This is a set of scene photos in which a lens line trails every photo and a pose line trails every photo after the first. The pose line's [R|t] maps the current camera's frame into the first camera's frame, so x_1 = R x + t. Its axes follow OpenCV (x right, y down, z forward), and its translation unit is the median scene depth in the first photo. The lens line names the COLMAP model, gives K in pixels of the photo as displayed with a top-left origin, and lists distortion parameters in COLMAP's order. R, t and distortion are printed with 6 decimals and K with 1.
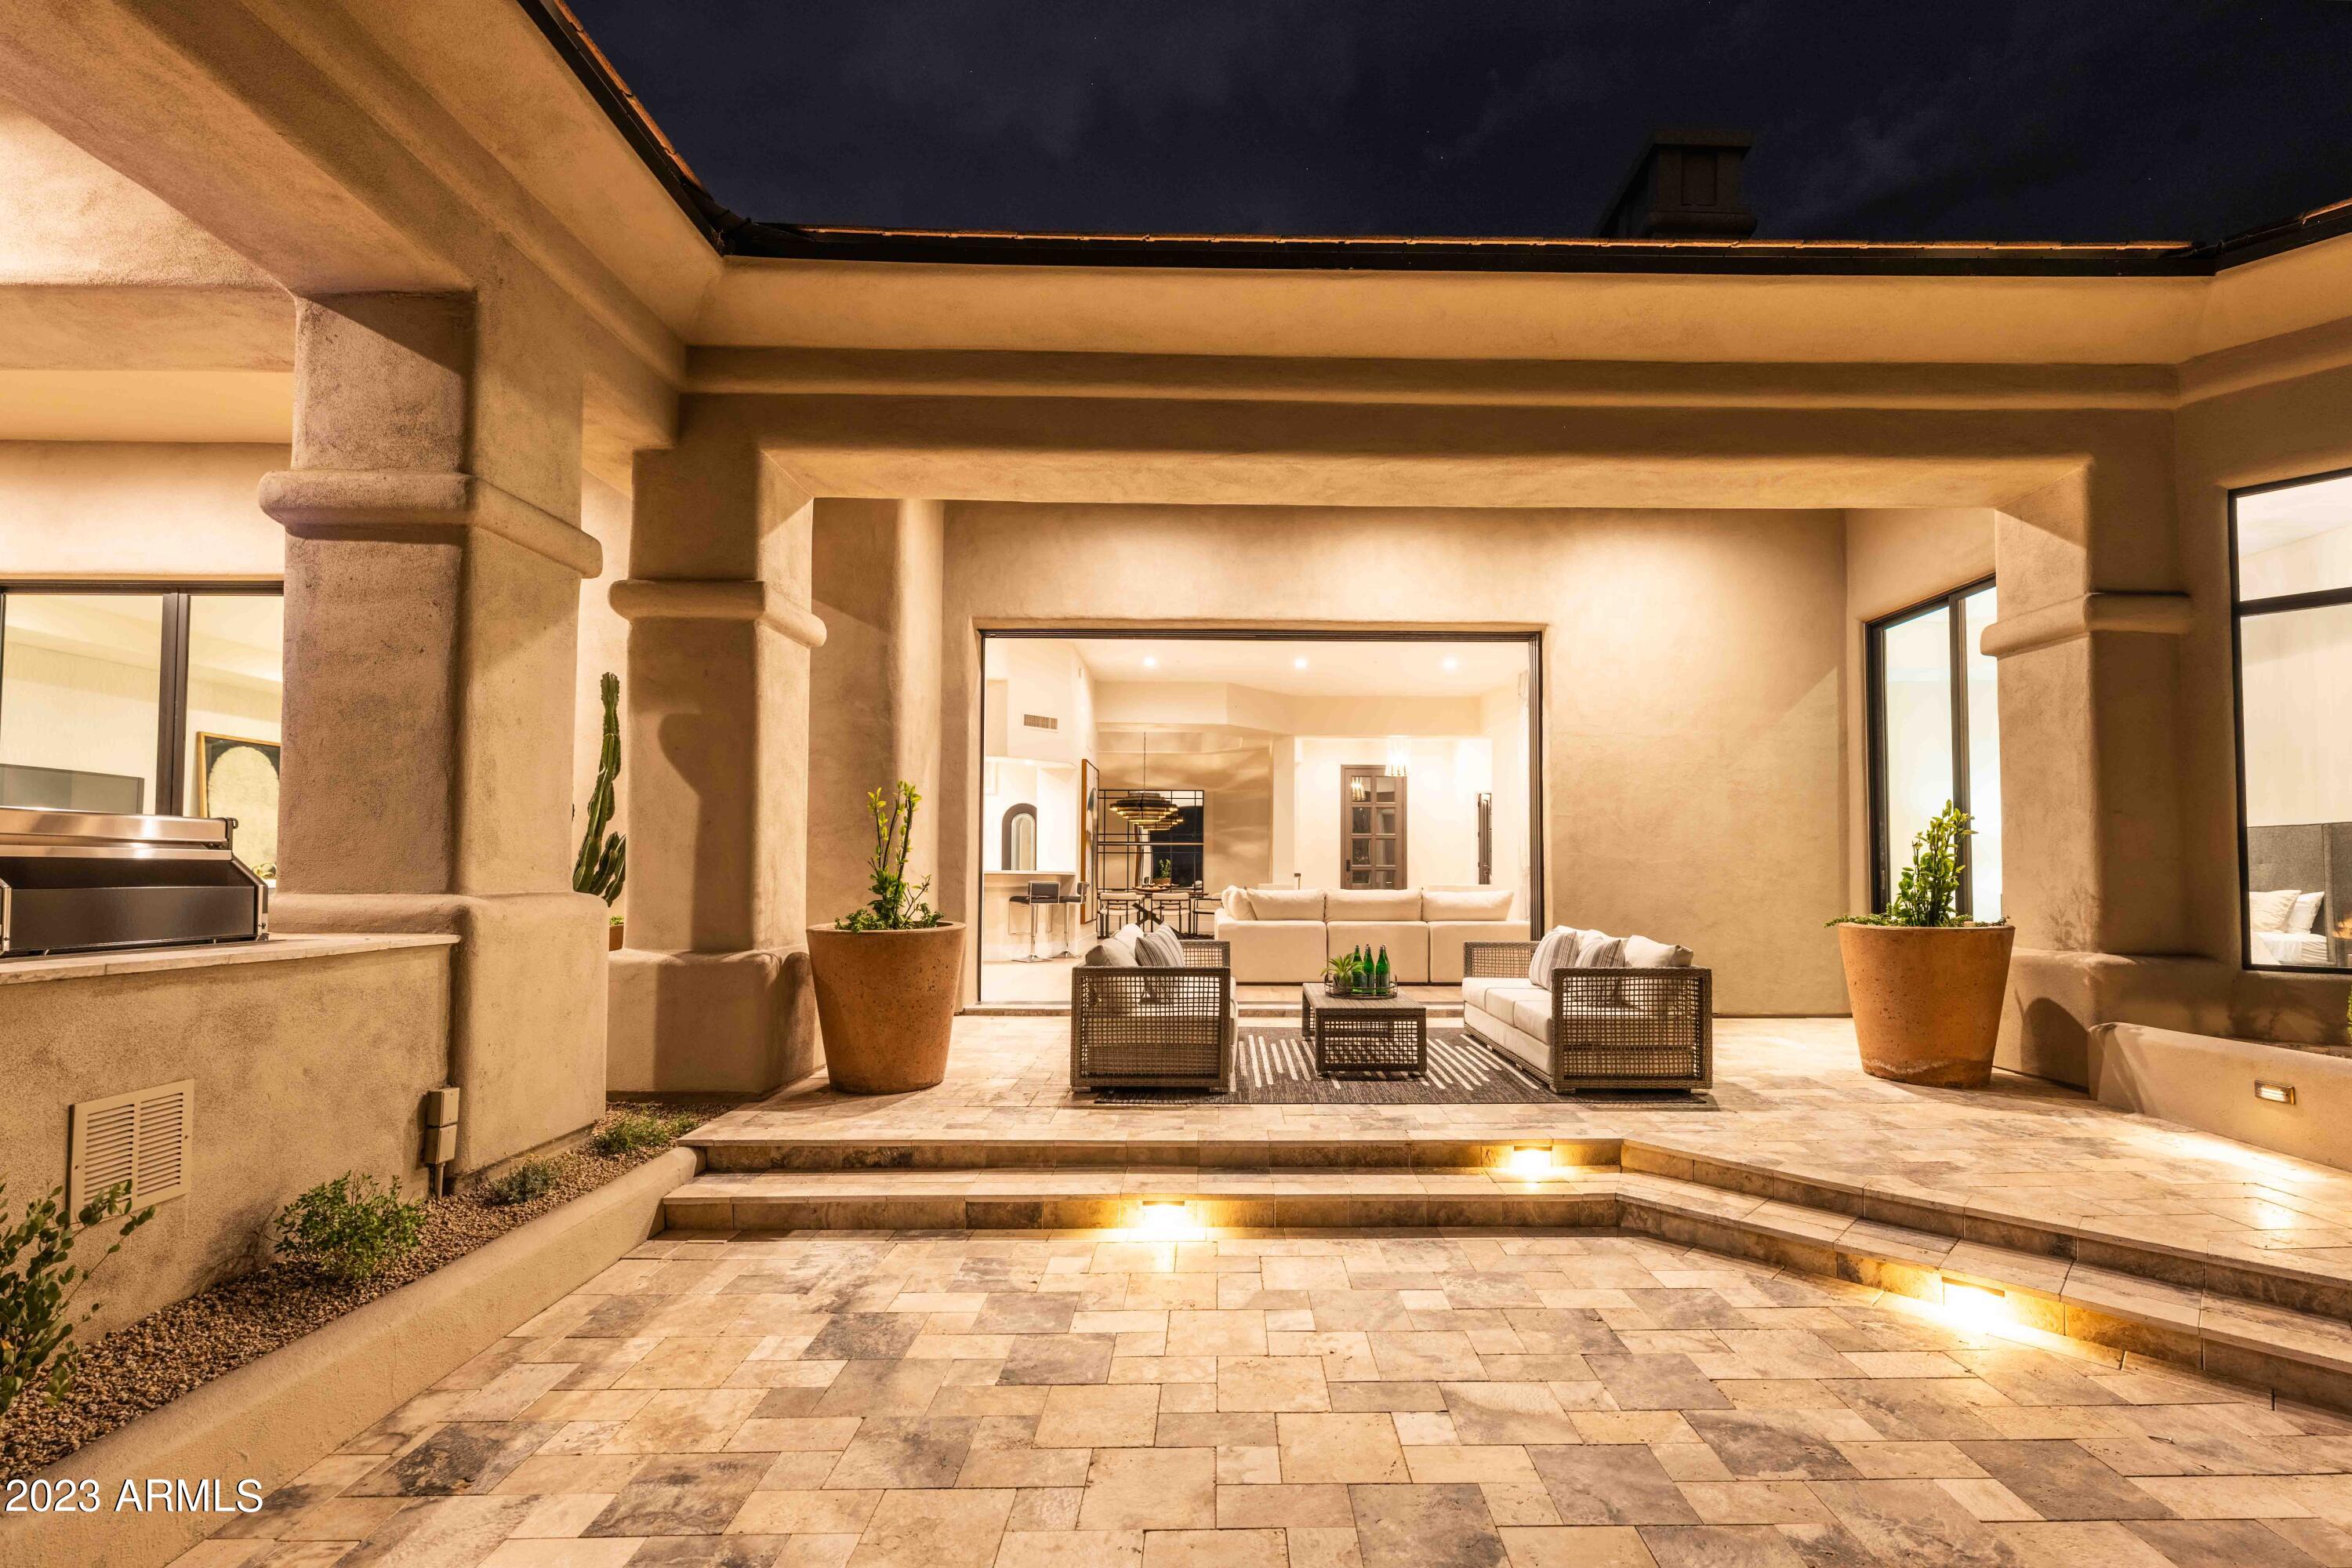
lens RADIAL K [[1061.8, 0, 1194.1], [0, 1061.8, 841.9], [0, 0, 1]] dist [0.001365, -0.000392]
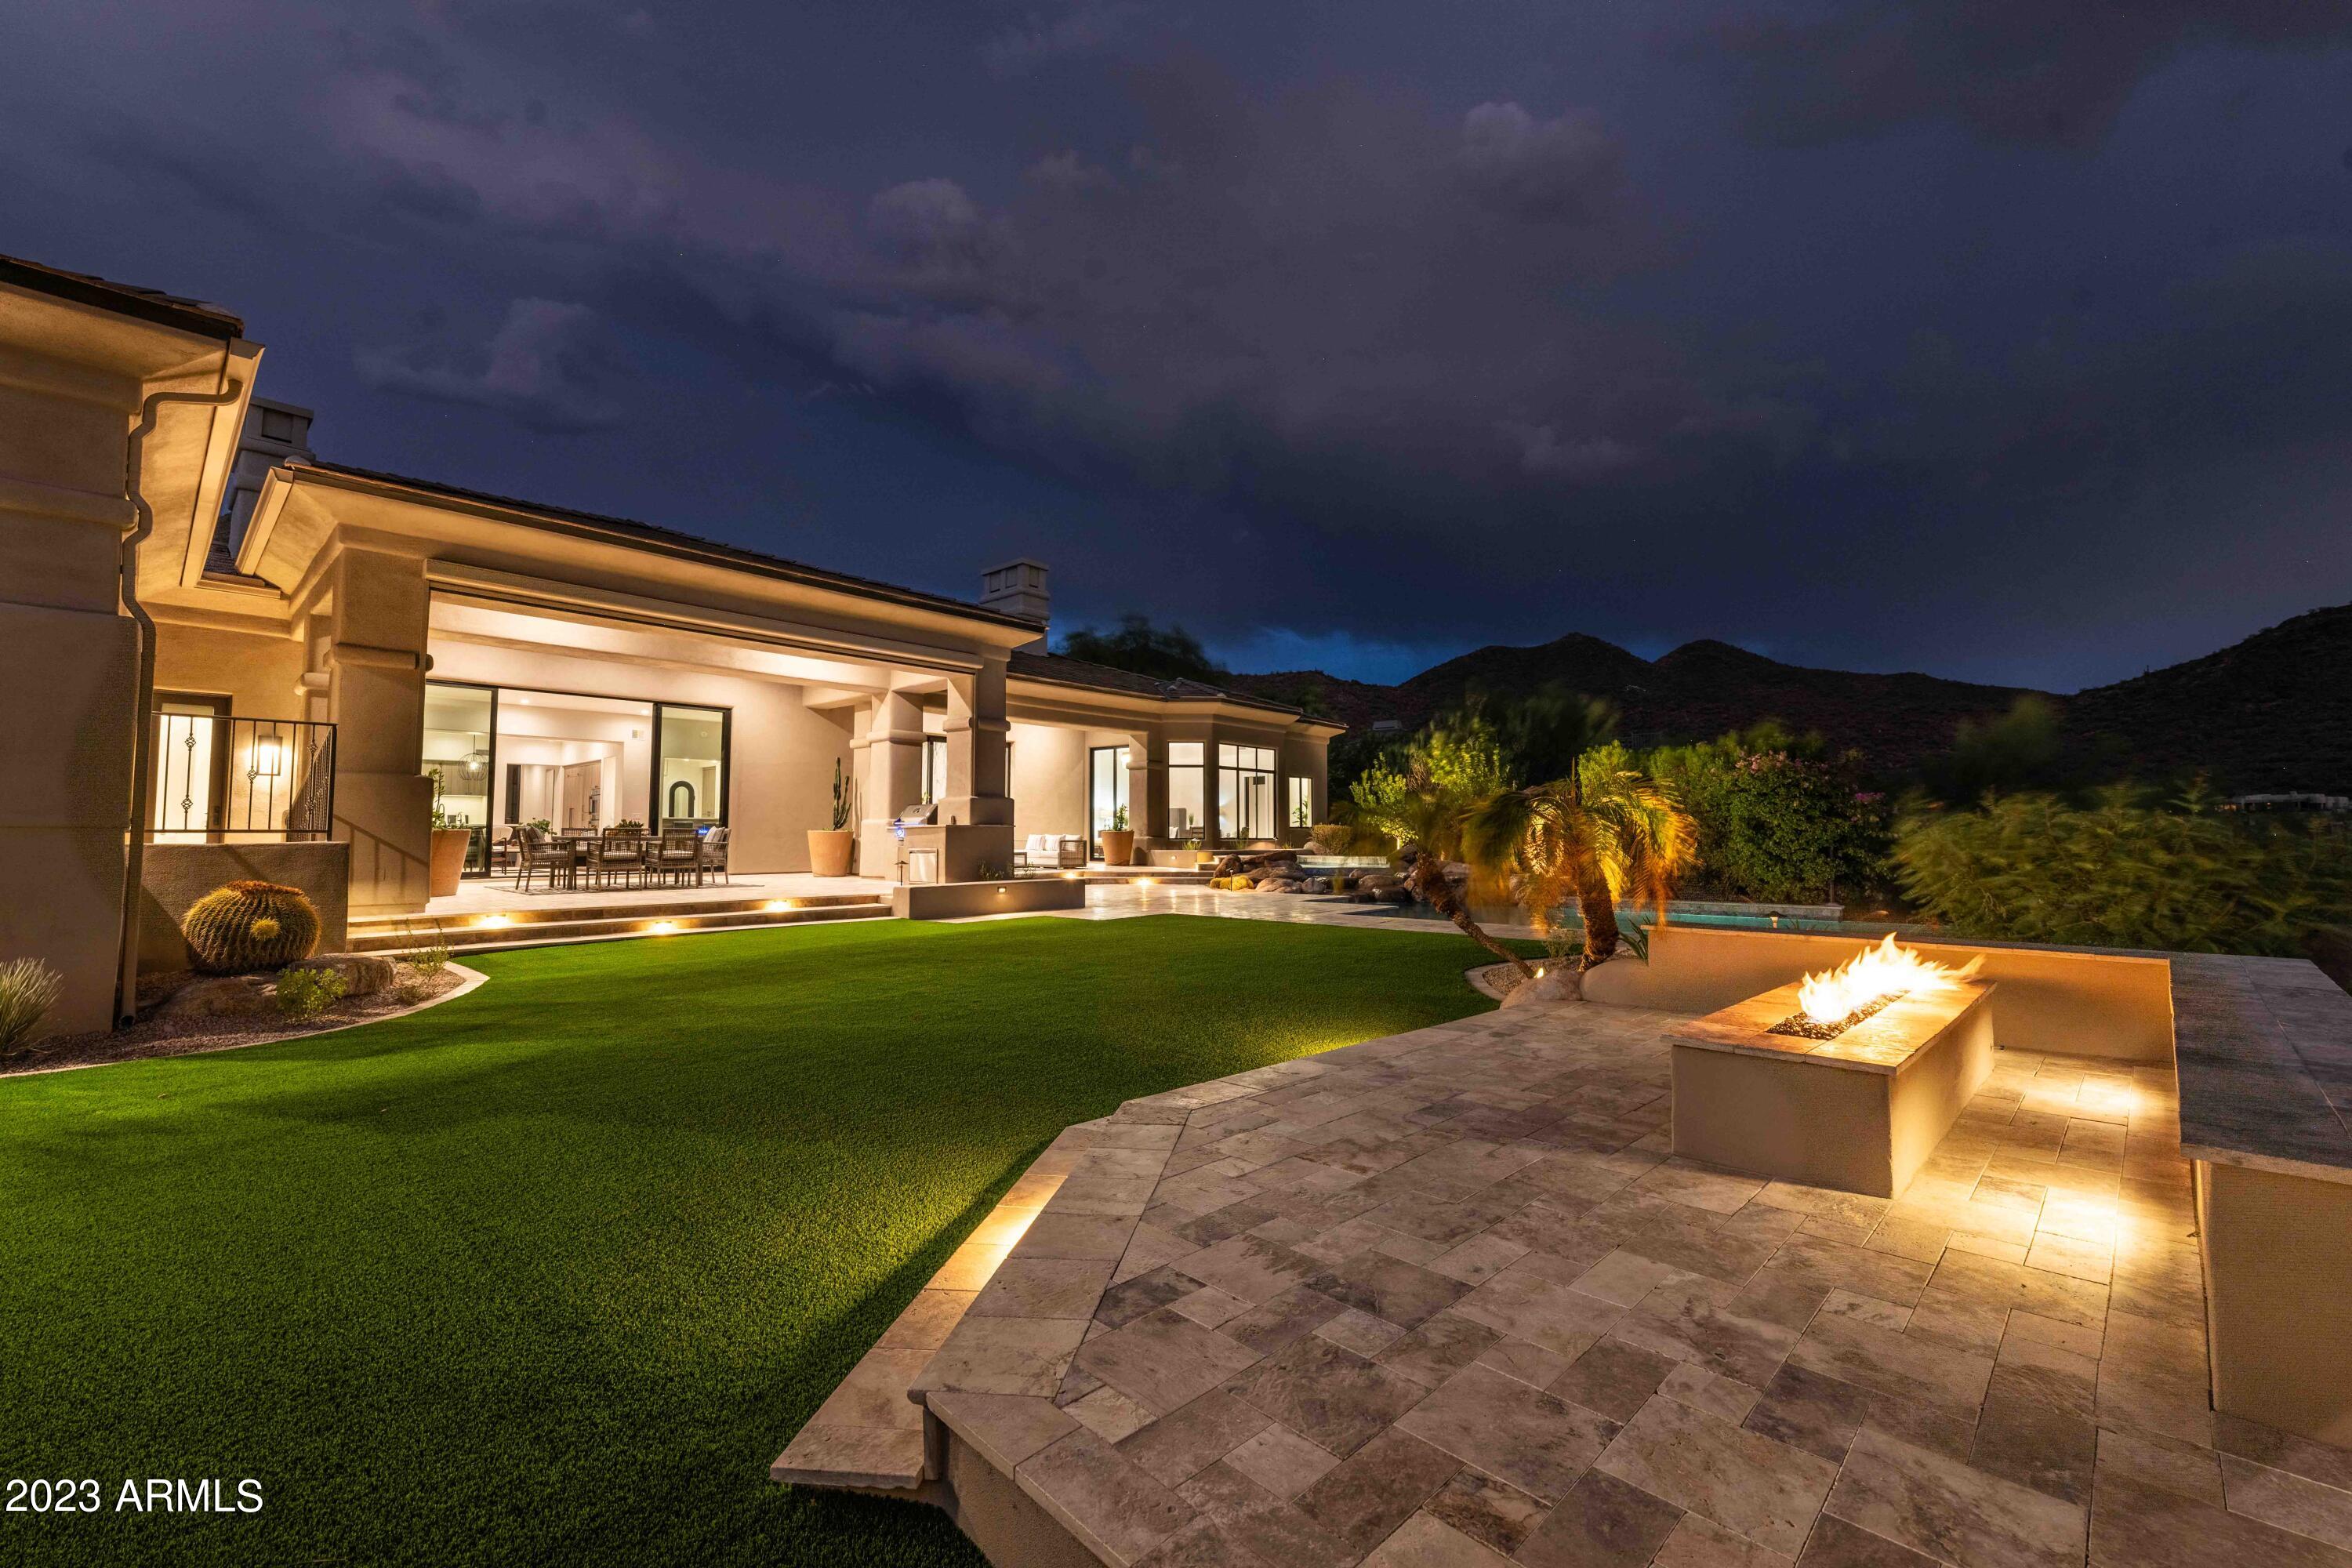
lens RADIAL K [[969.7, 0, 1202.5], [0, 969.7, 807.7], [0, 0, 1]] dist [0.000097, 0.000001]
pose [[0.663614, 0.017924, 0.747860, -2.156746], [-0.024425, 0.999699, -0.002286, -0.018954], [-0.747676, -0.016749, 0.663852, -1.995978]]
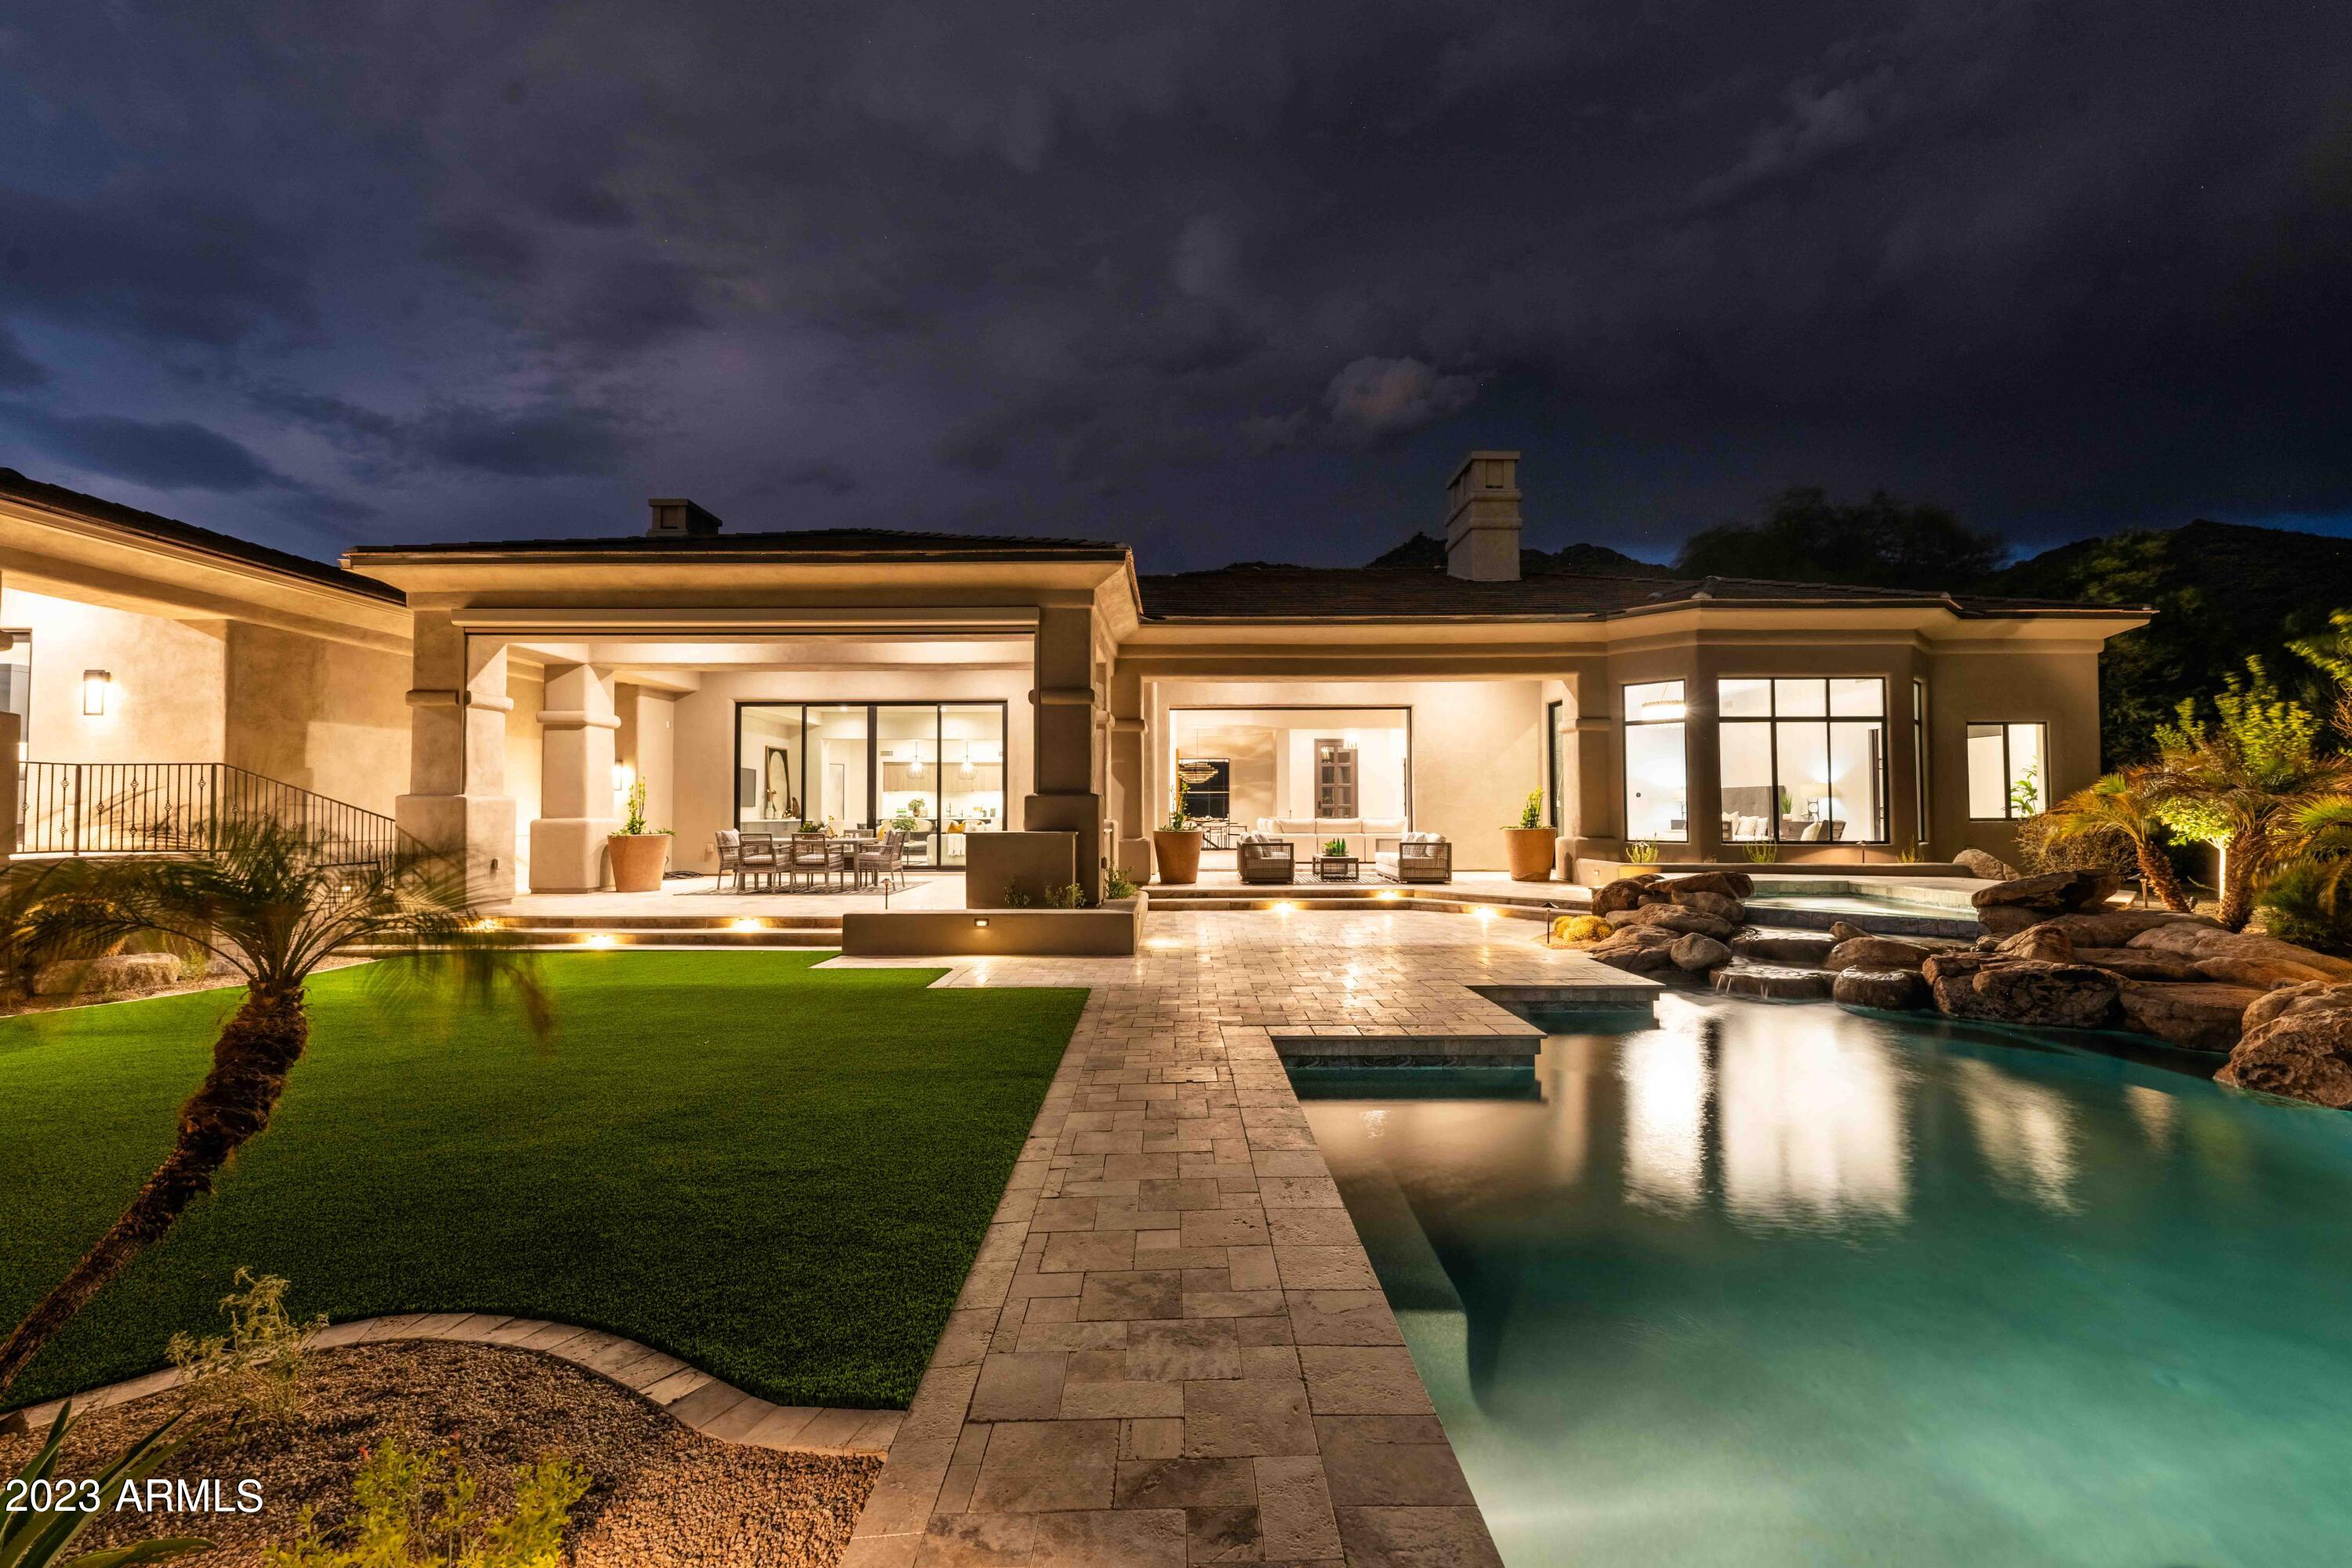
lens RADIAL K [[1027.4, 0, 1126.2], [0, 1027.4, 777.3], [0, 0, 1]] dist [0.000491, -0.000036]
pose [[0.999530, -0.006834, -0.029888, -0.343985], [0.006832, 0.999977, -0.000181, -0.070733], [0.029888, -0.000023, 0.999553, -1.893388]]
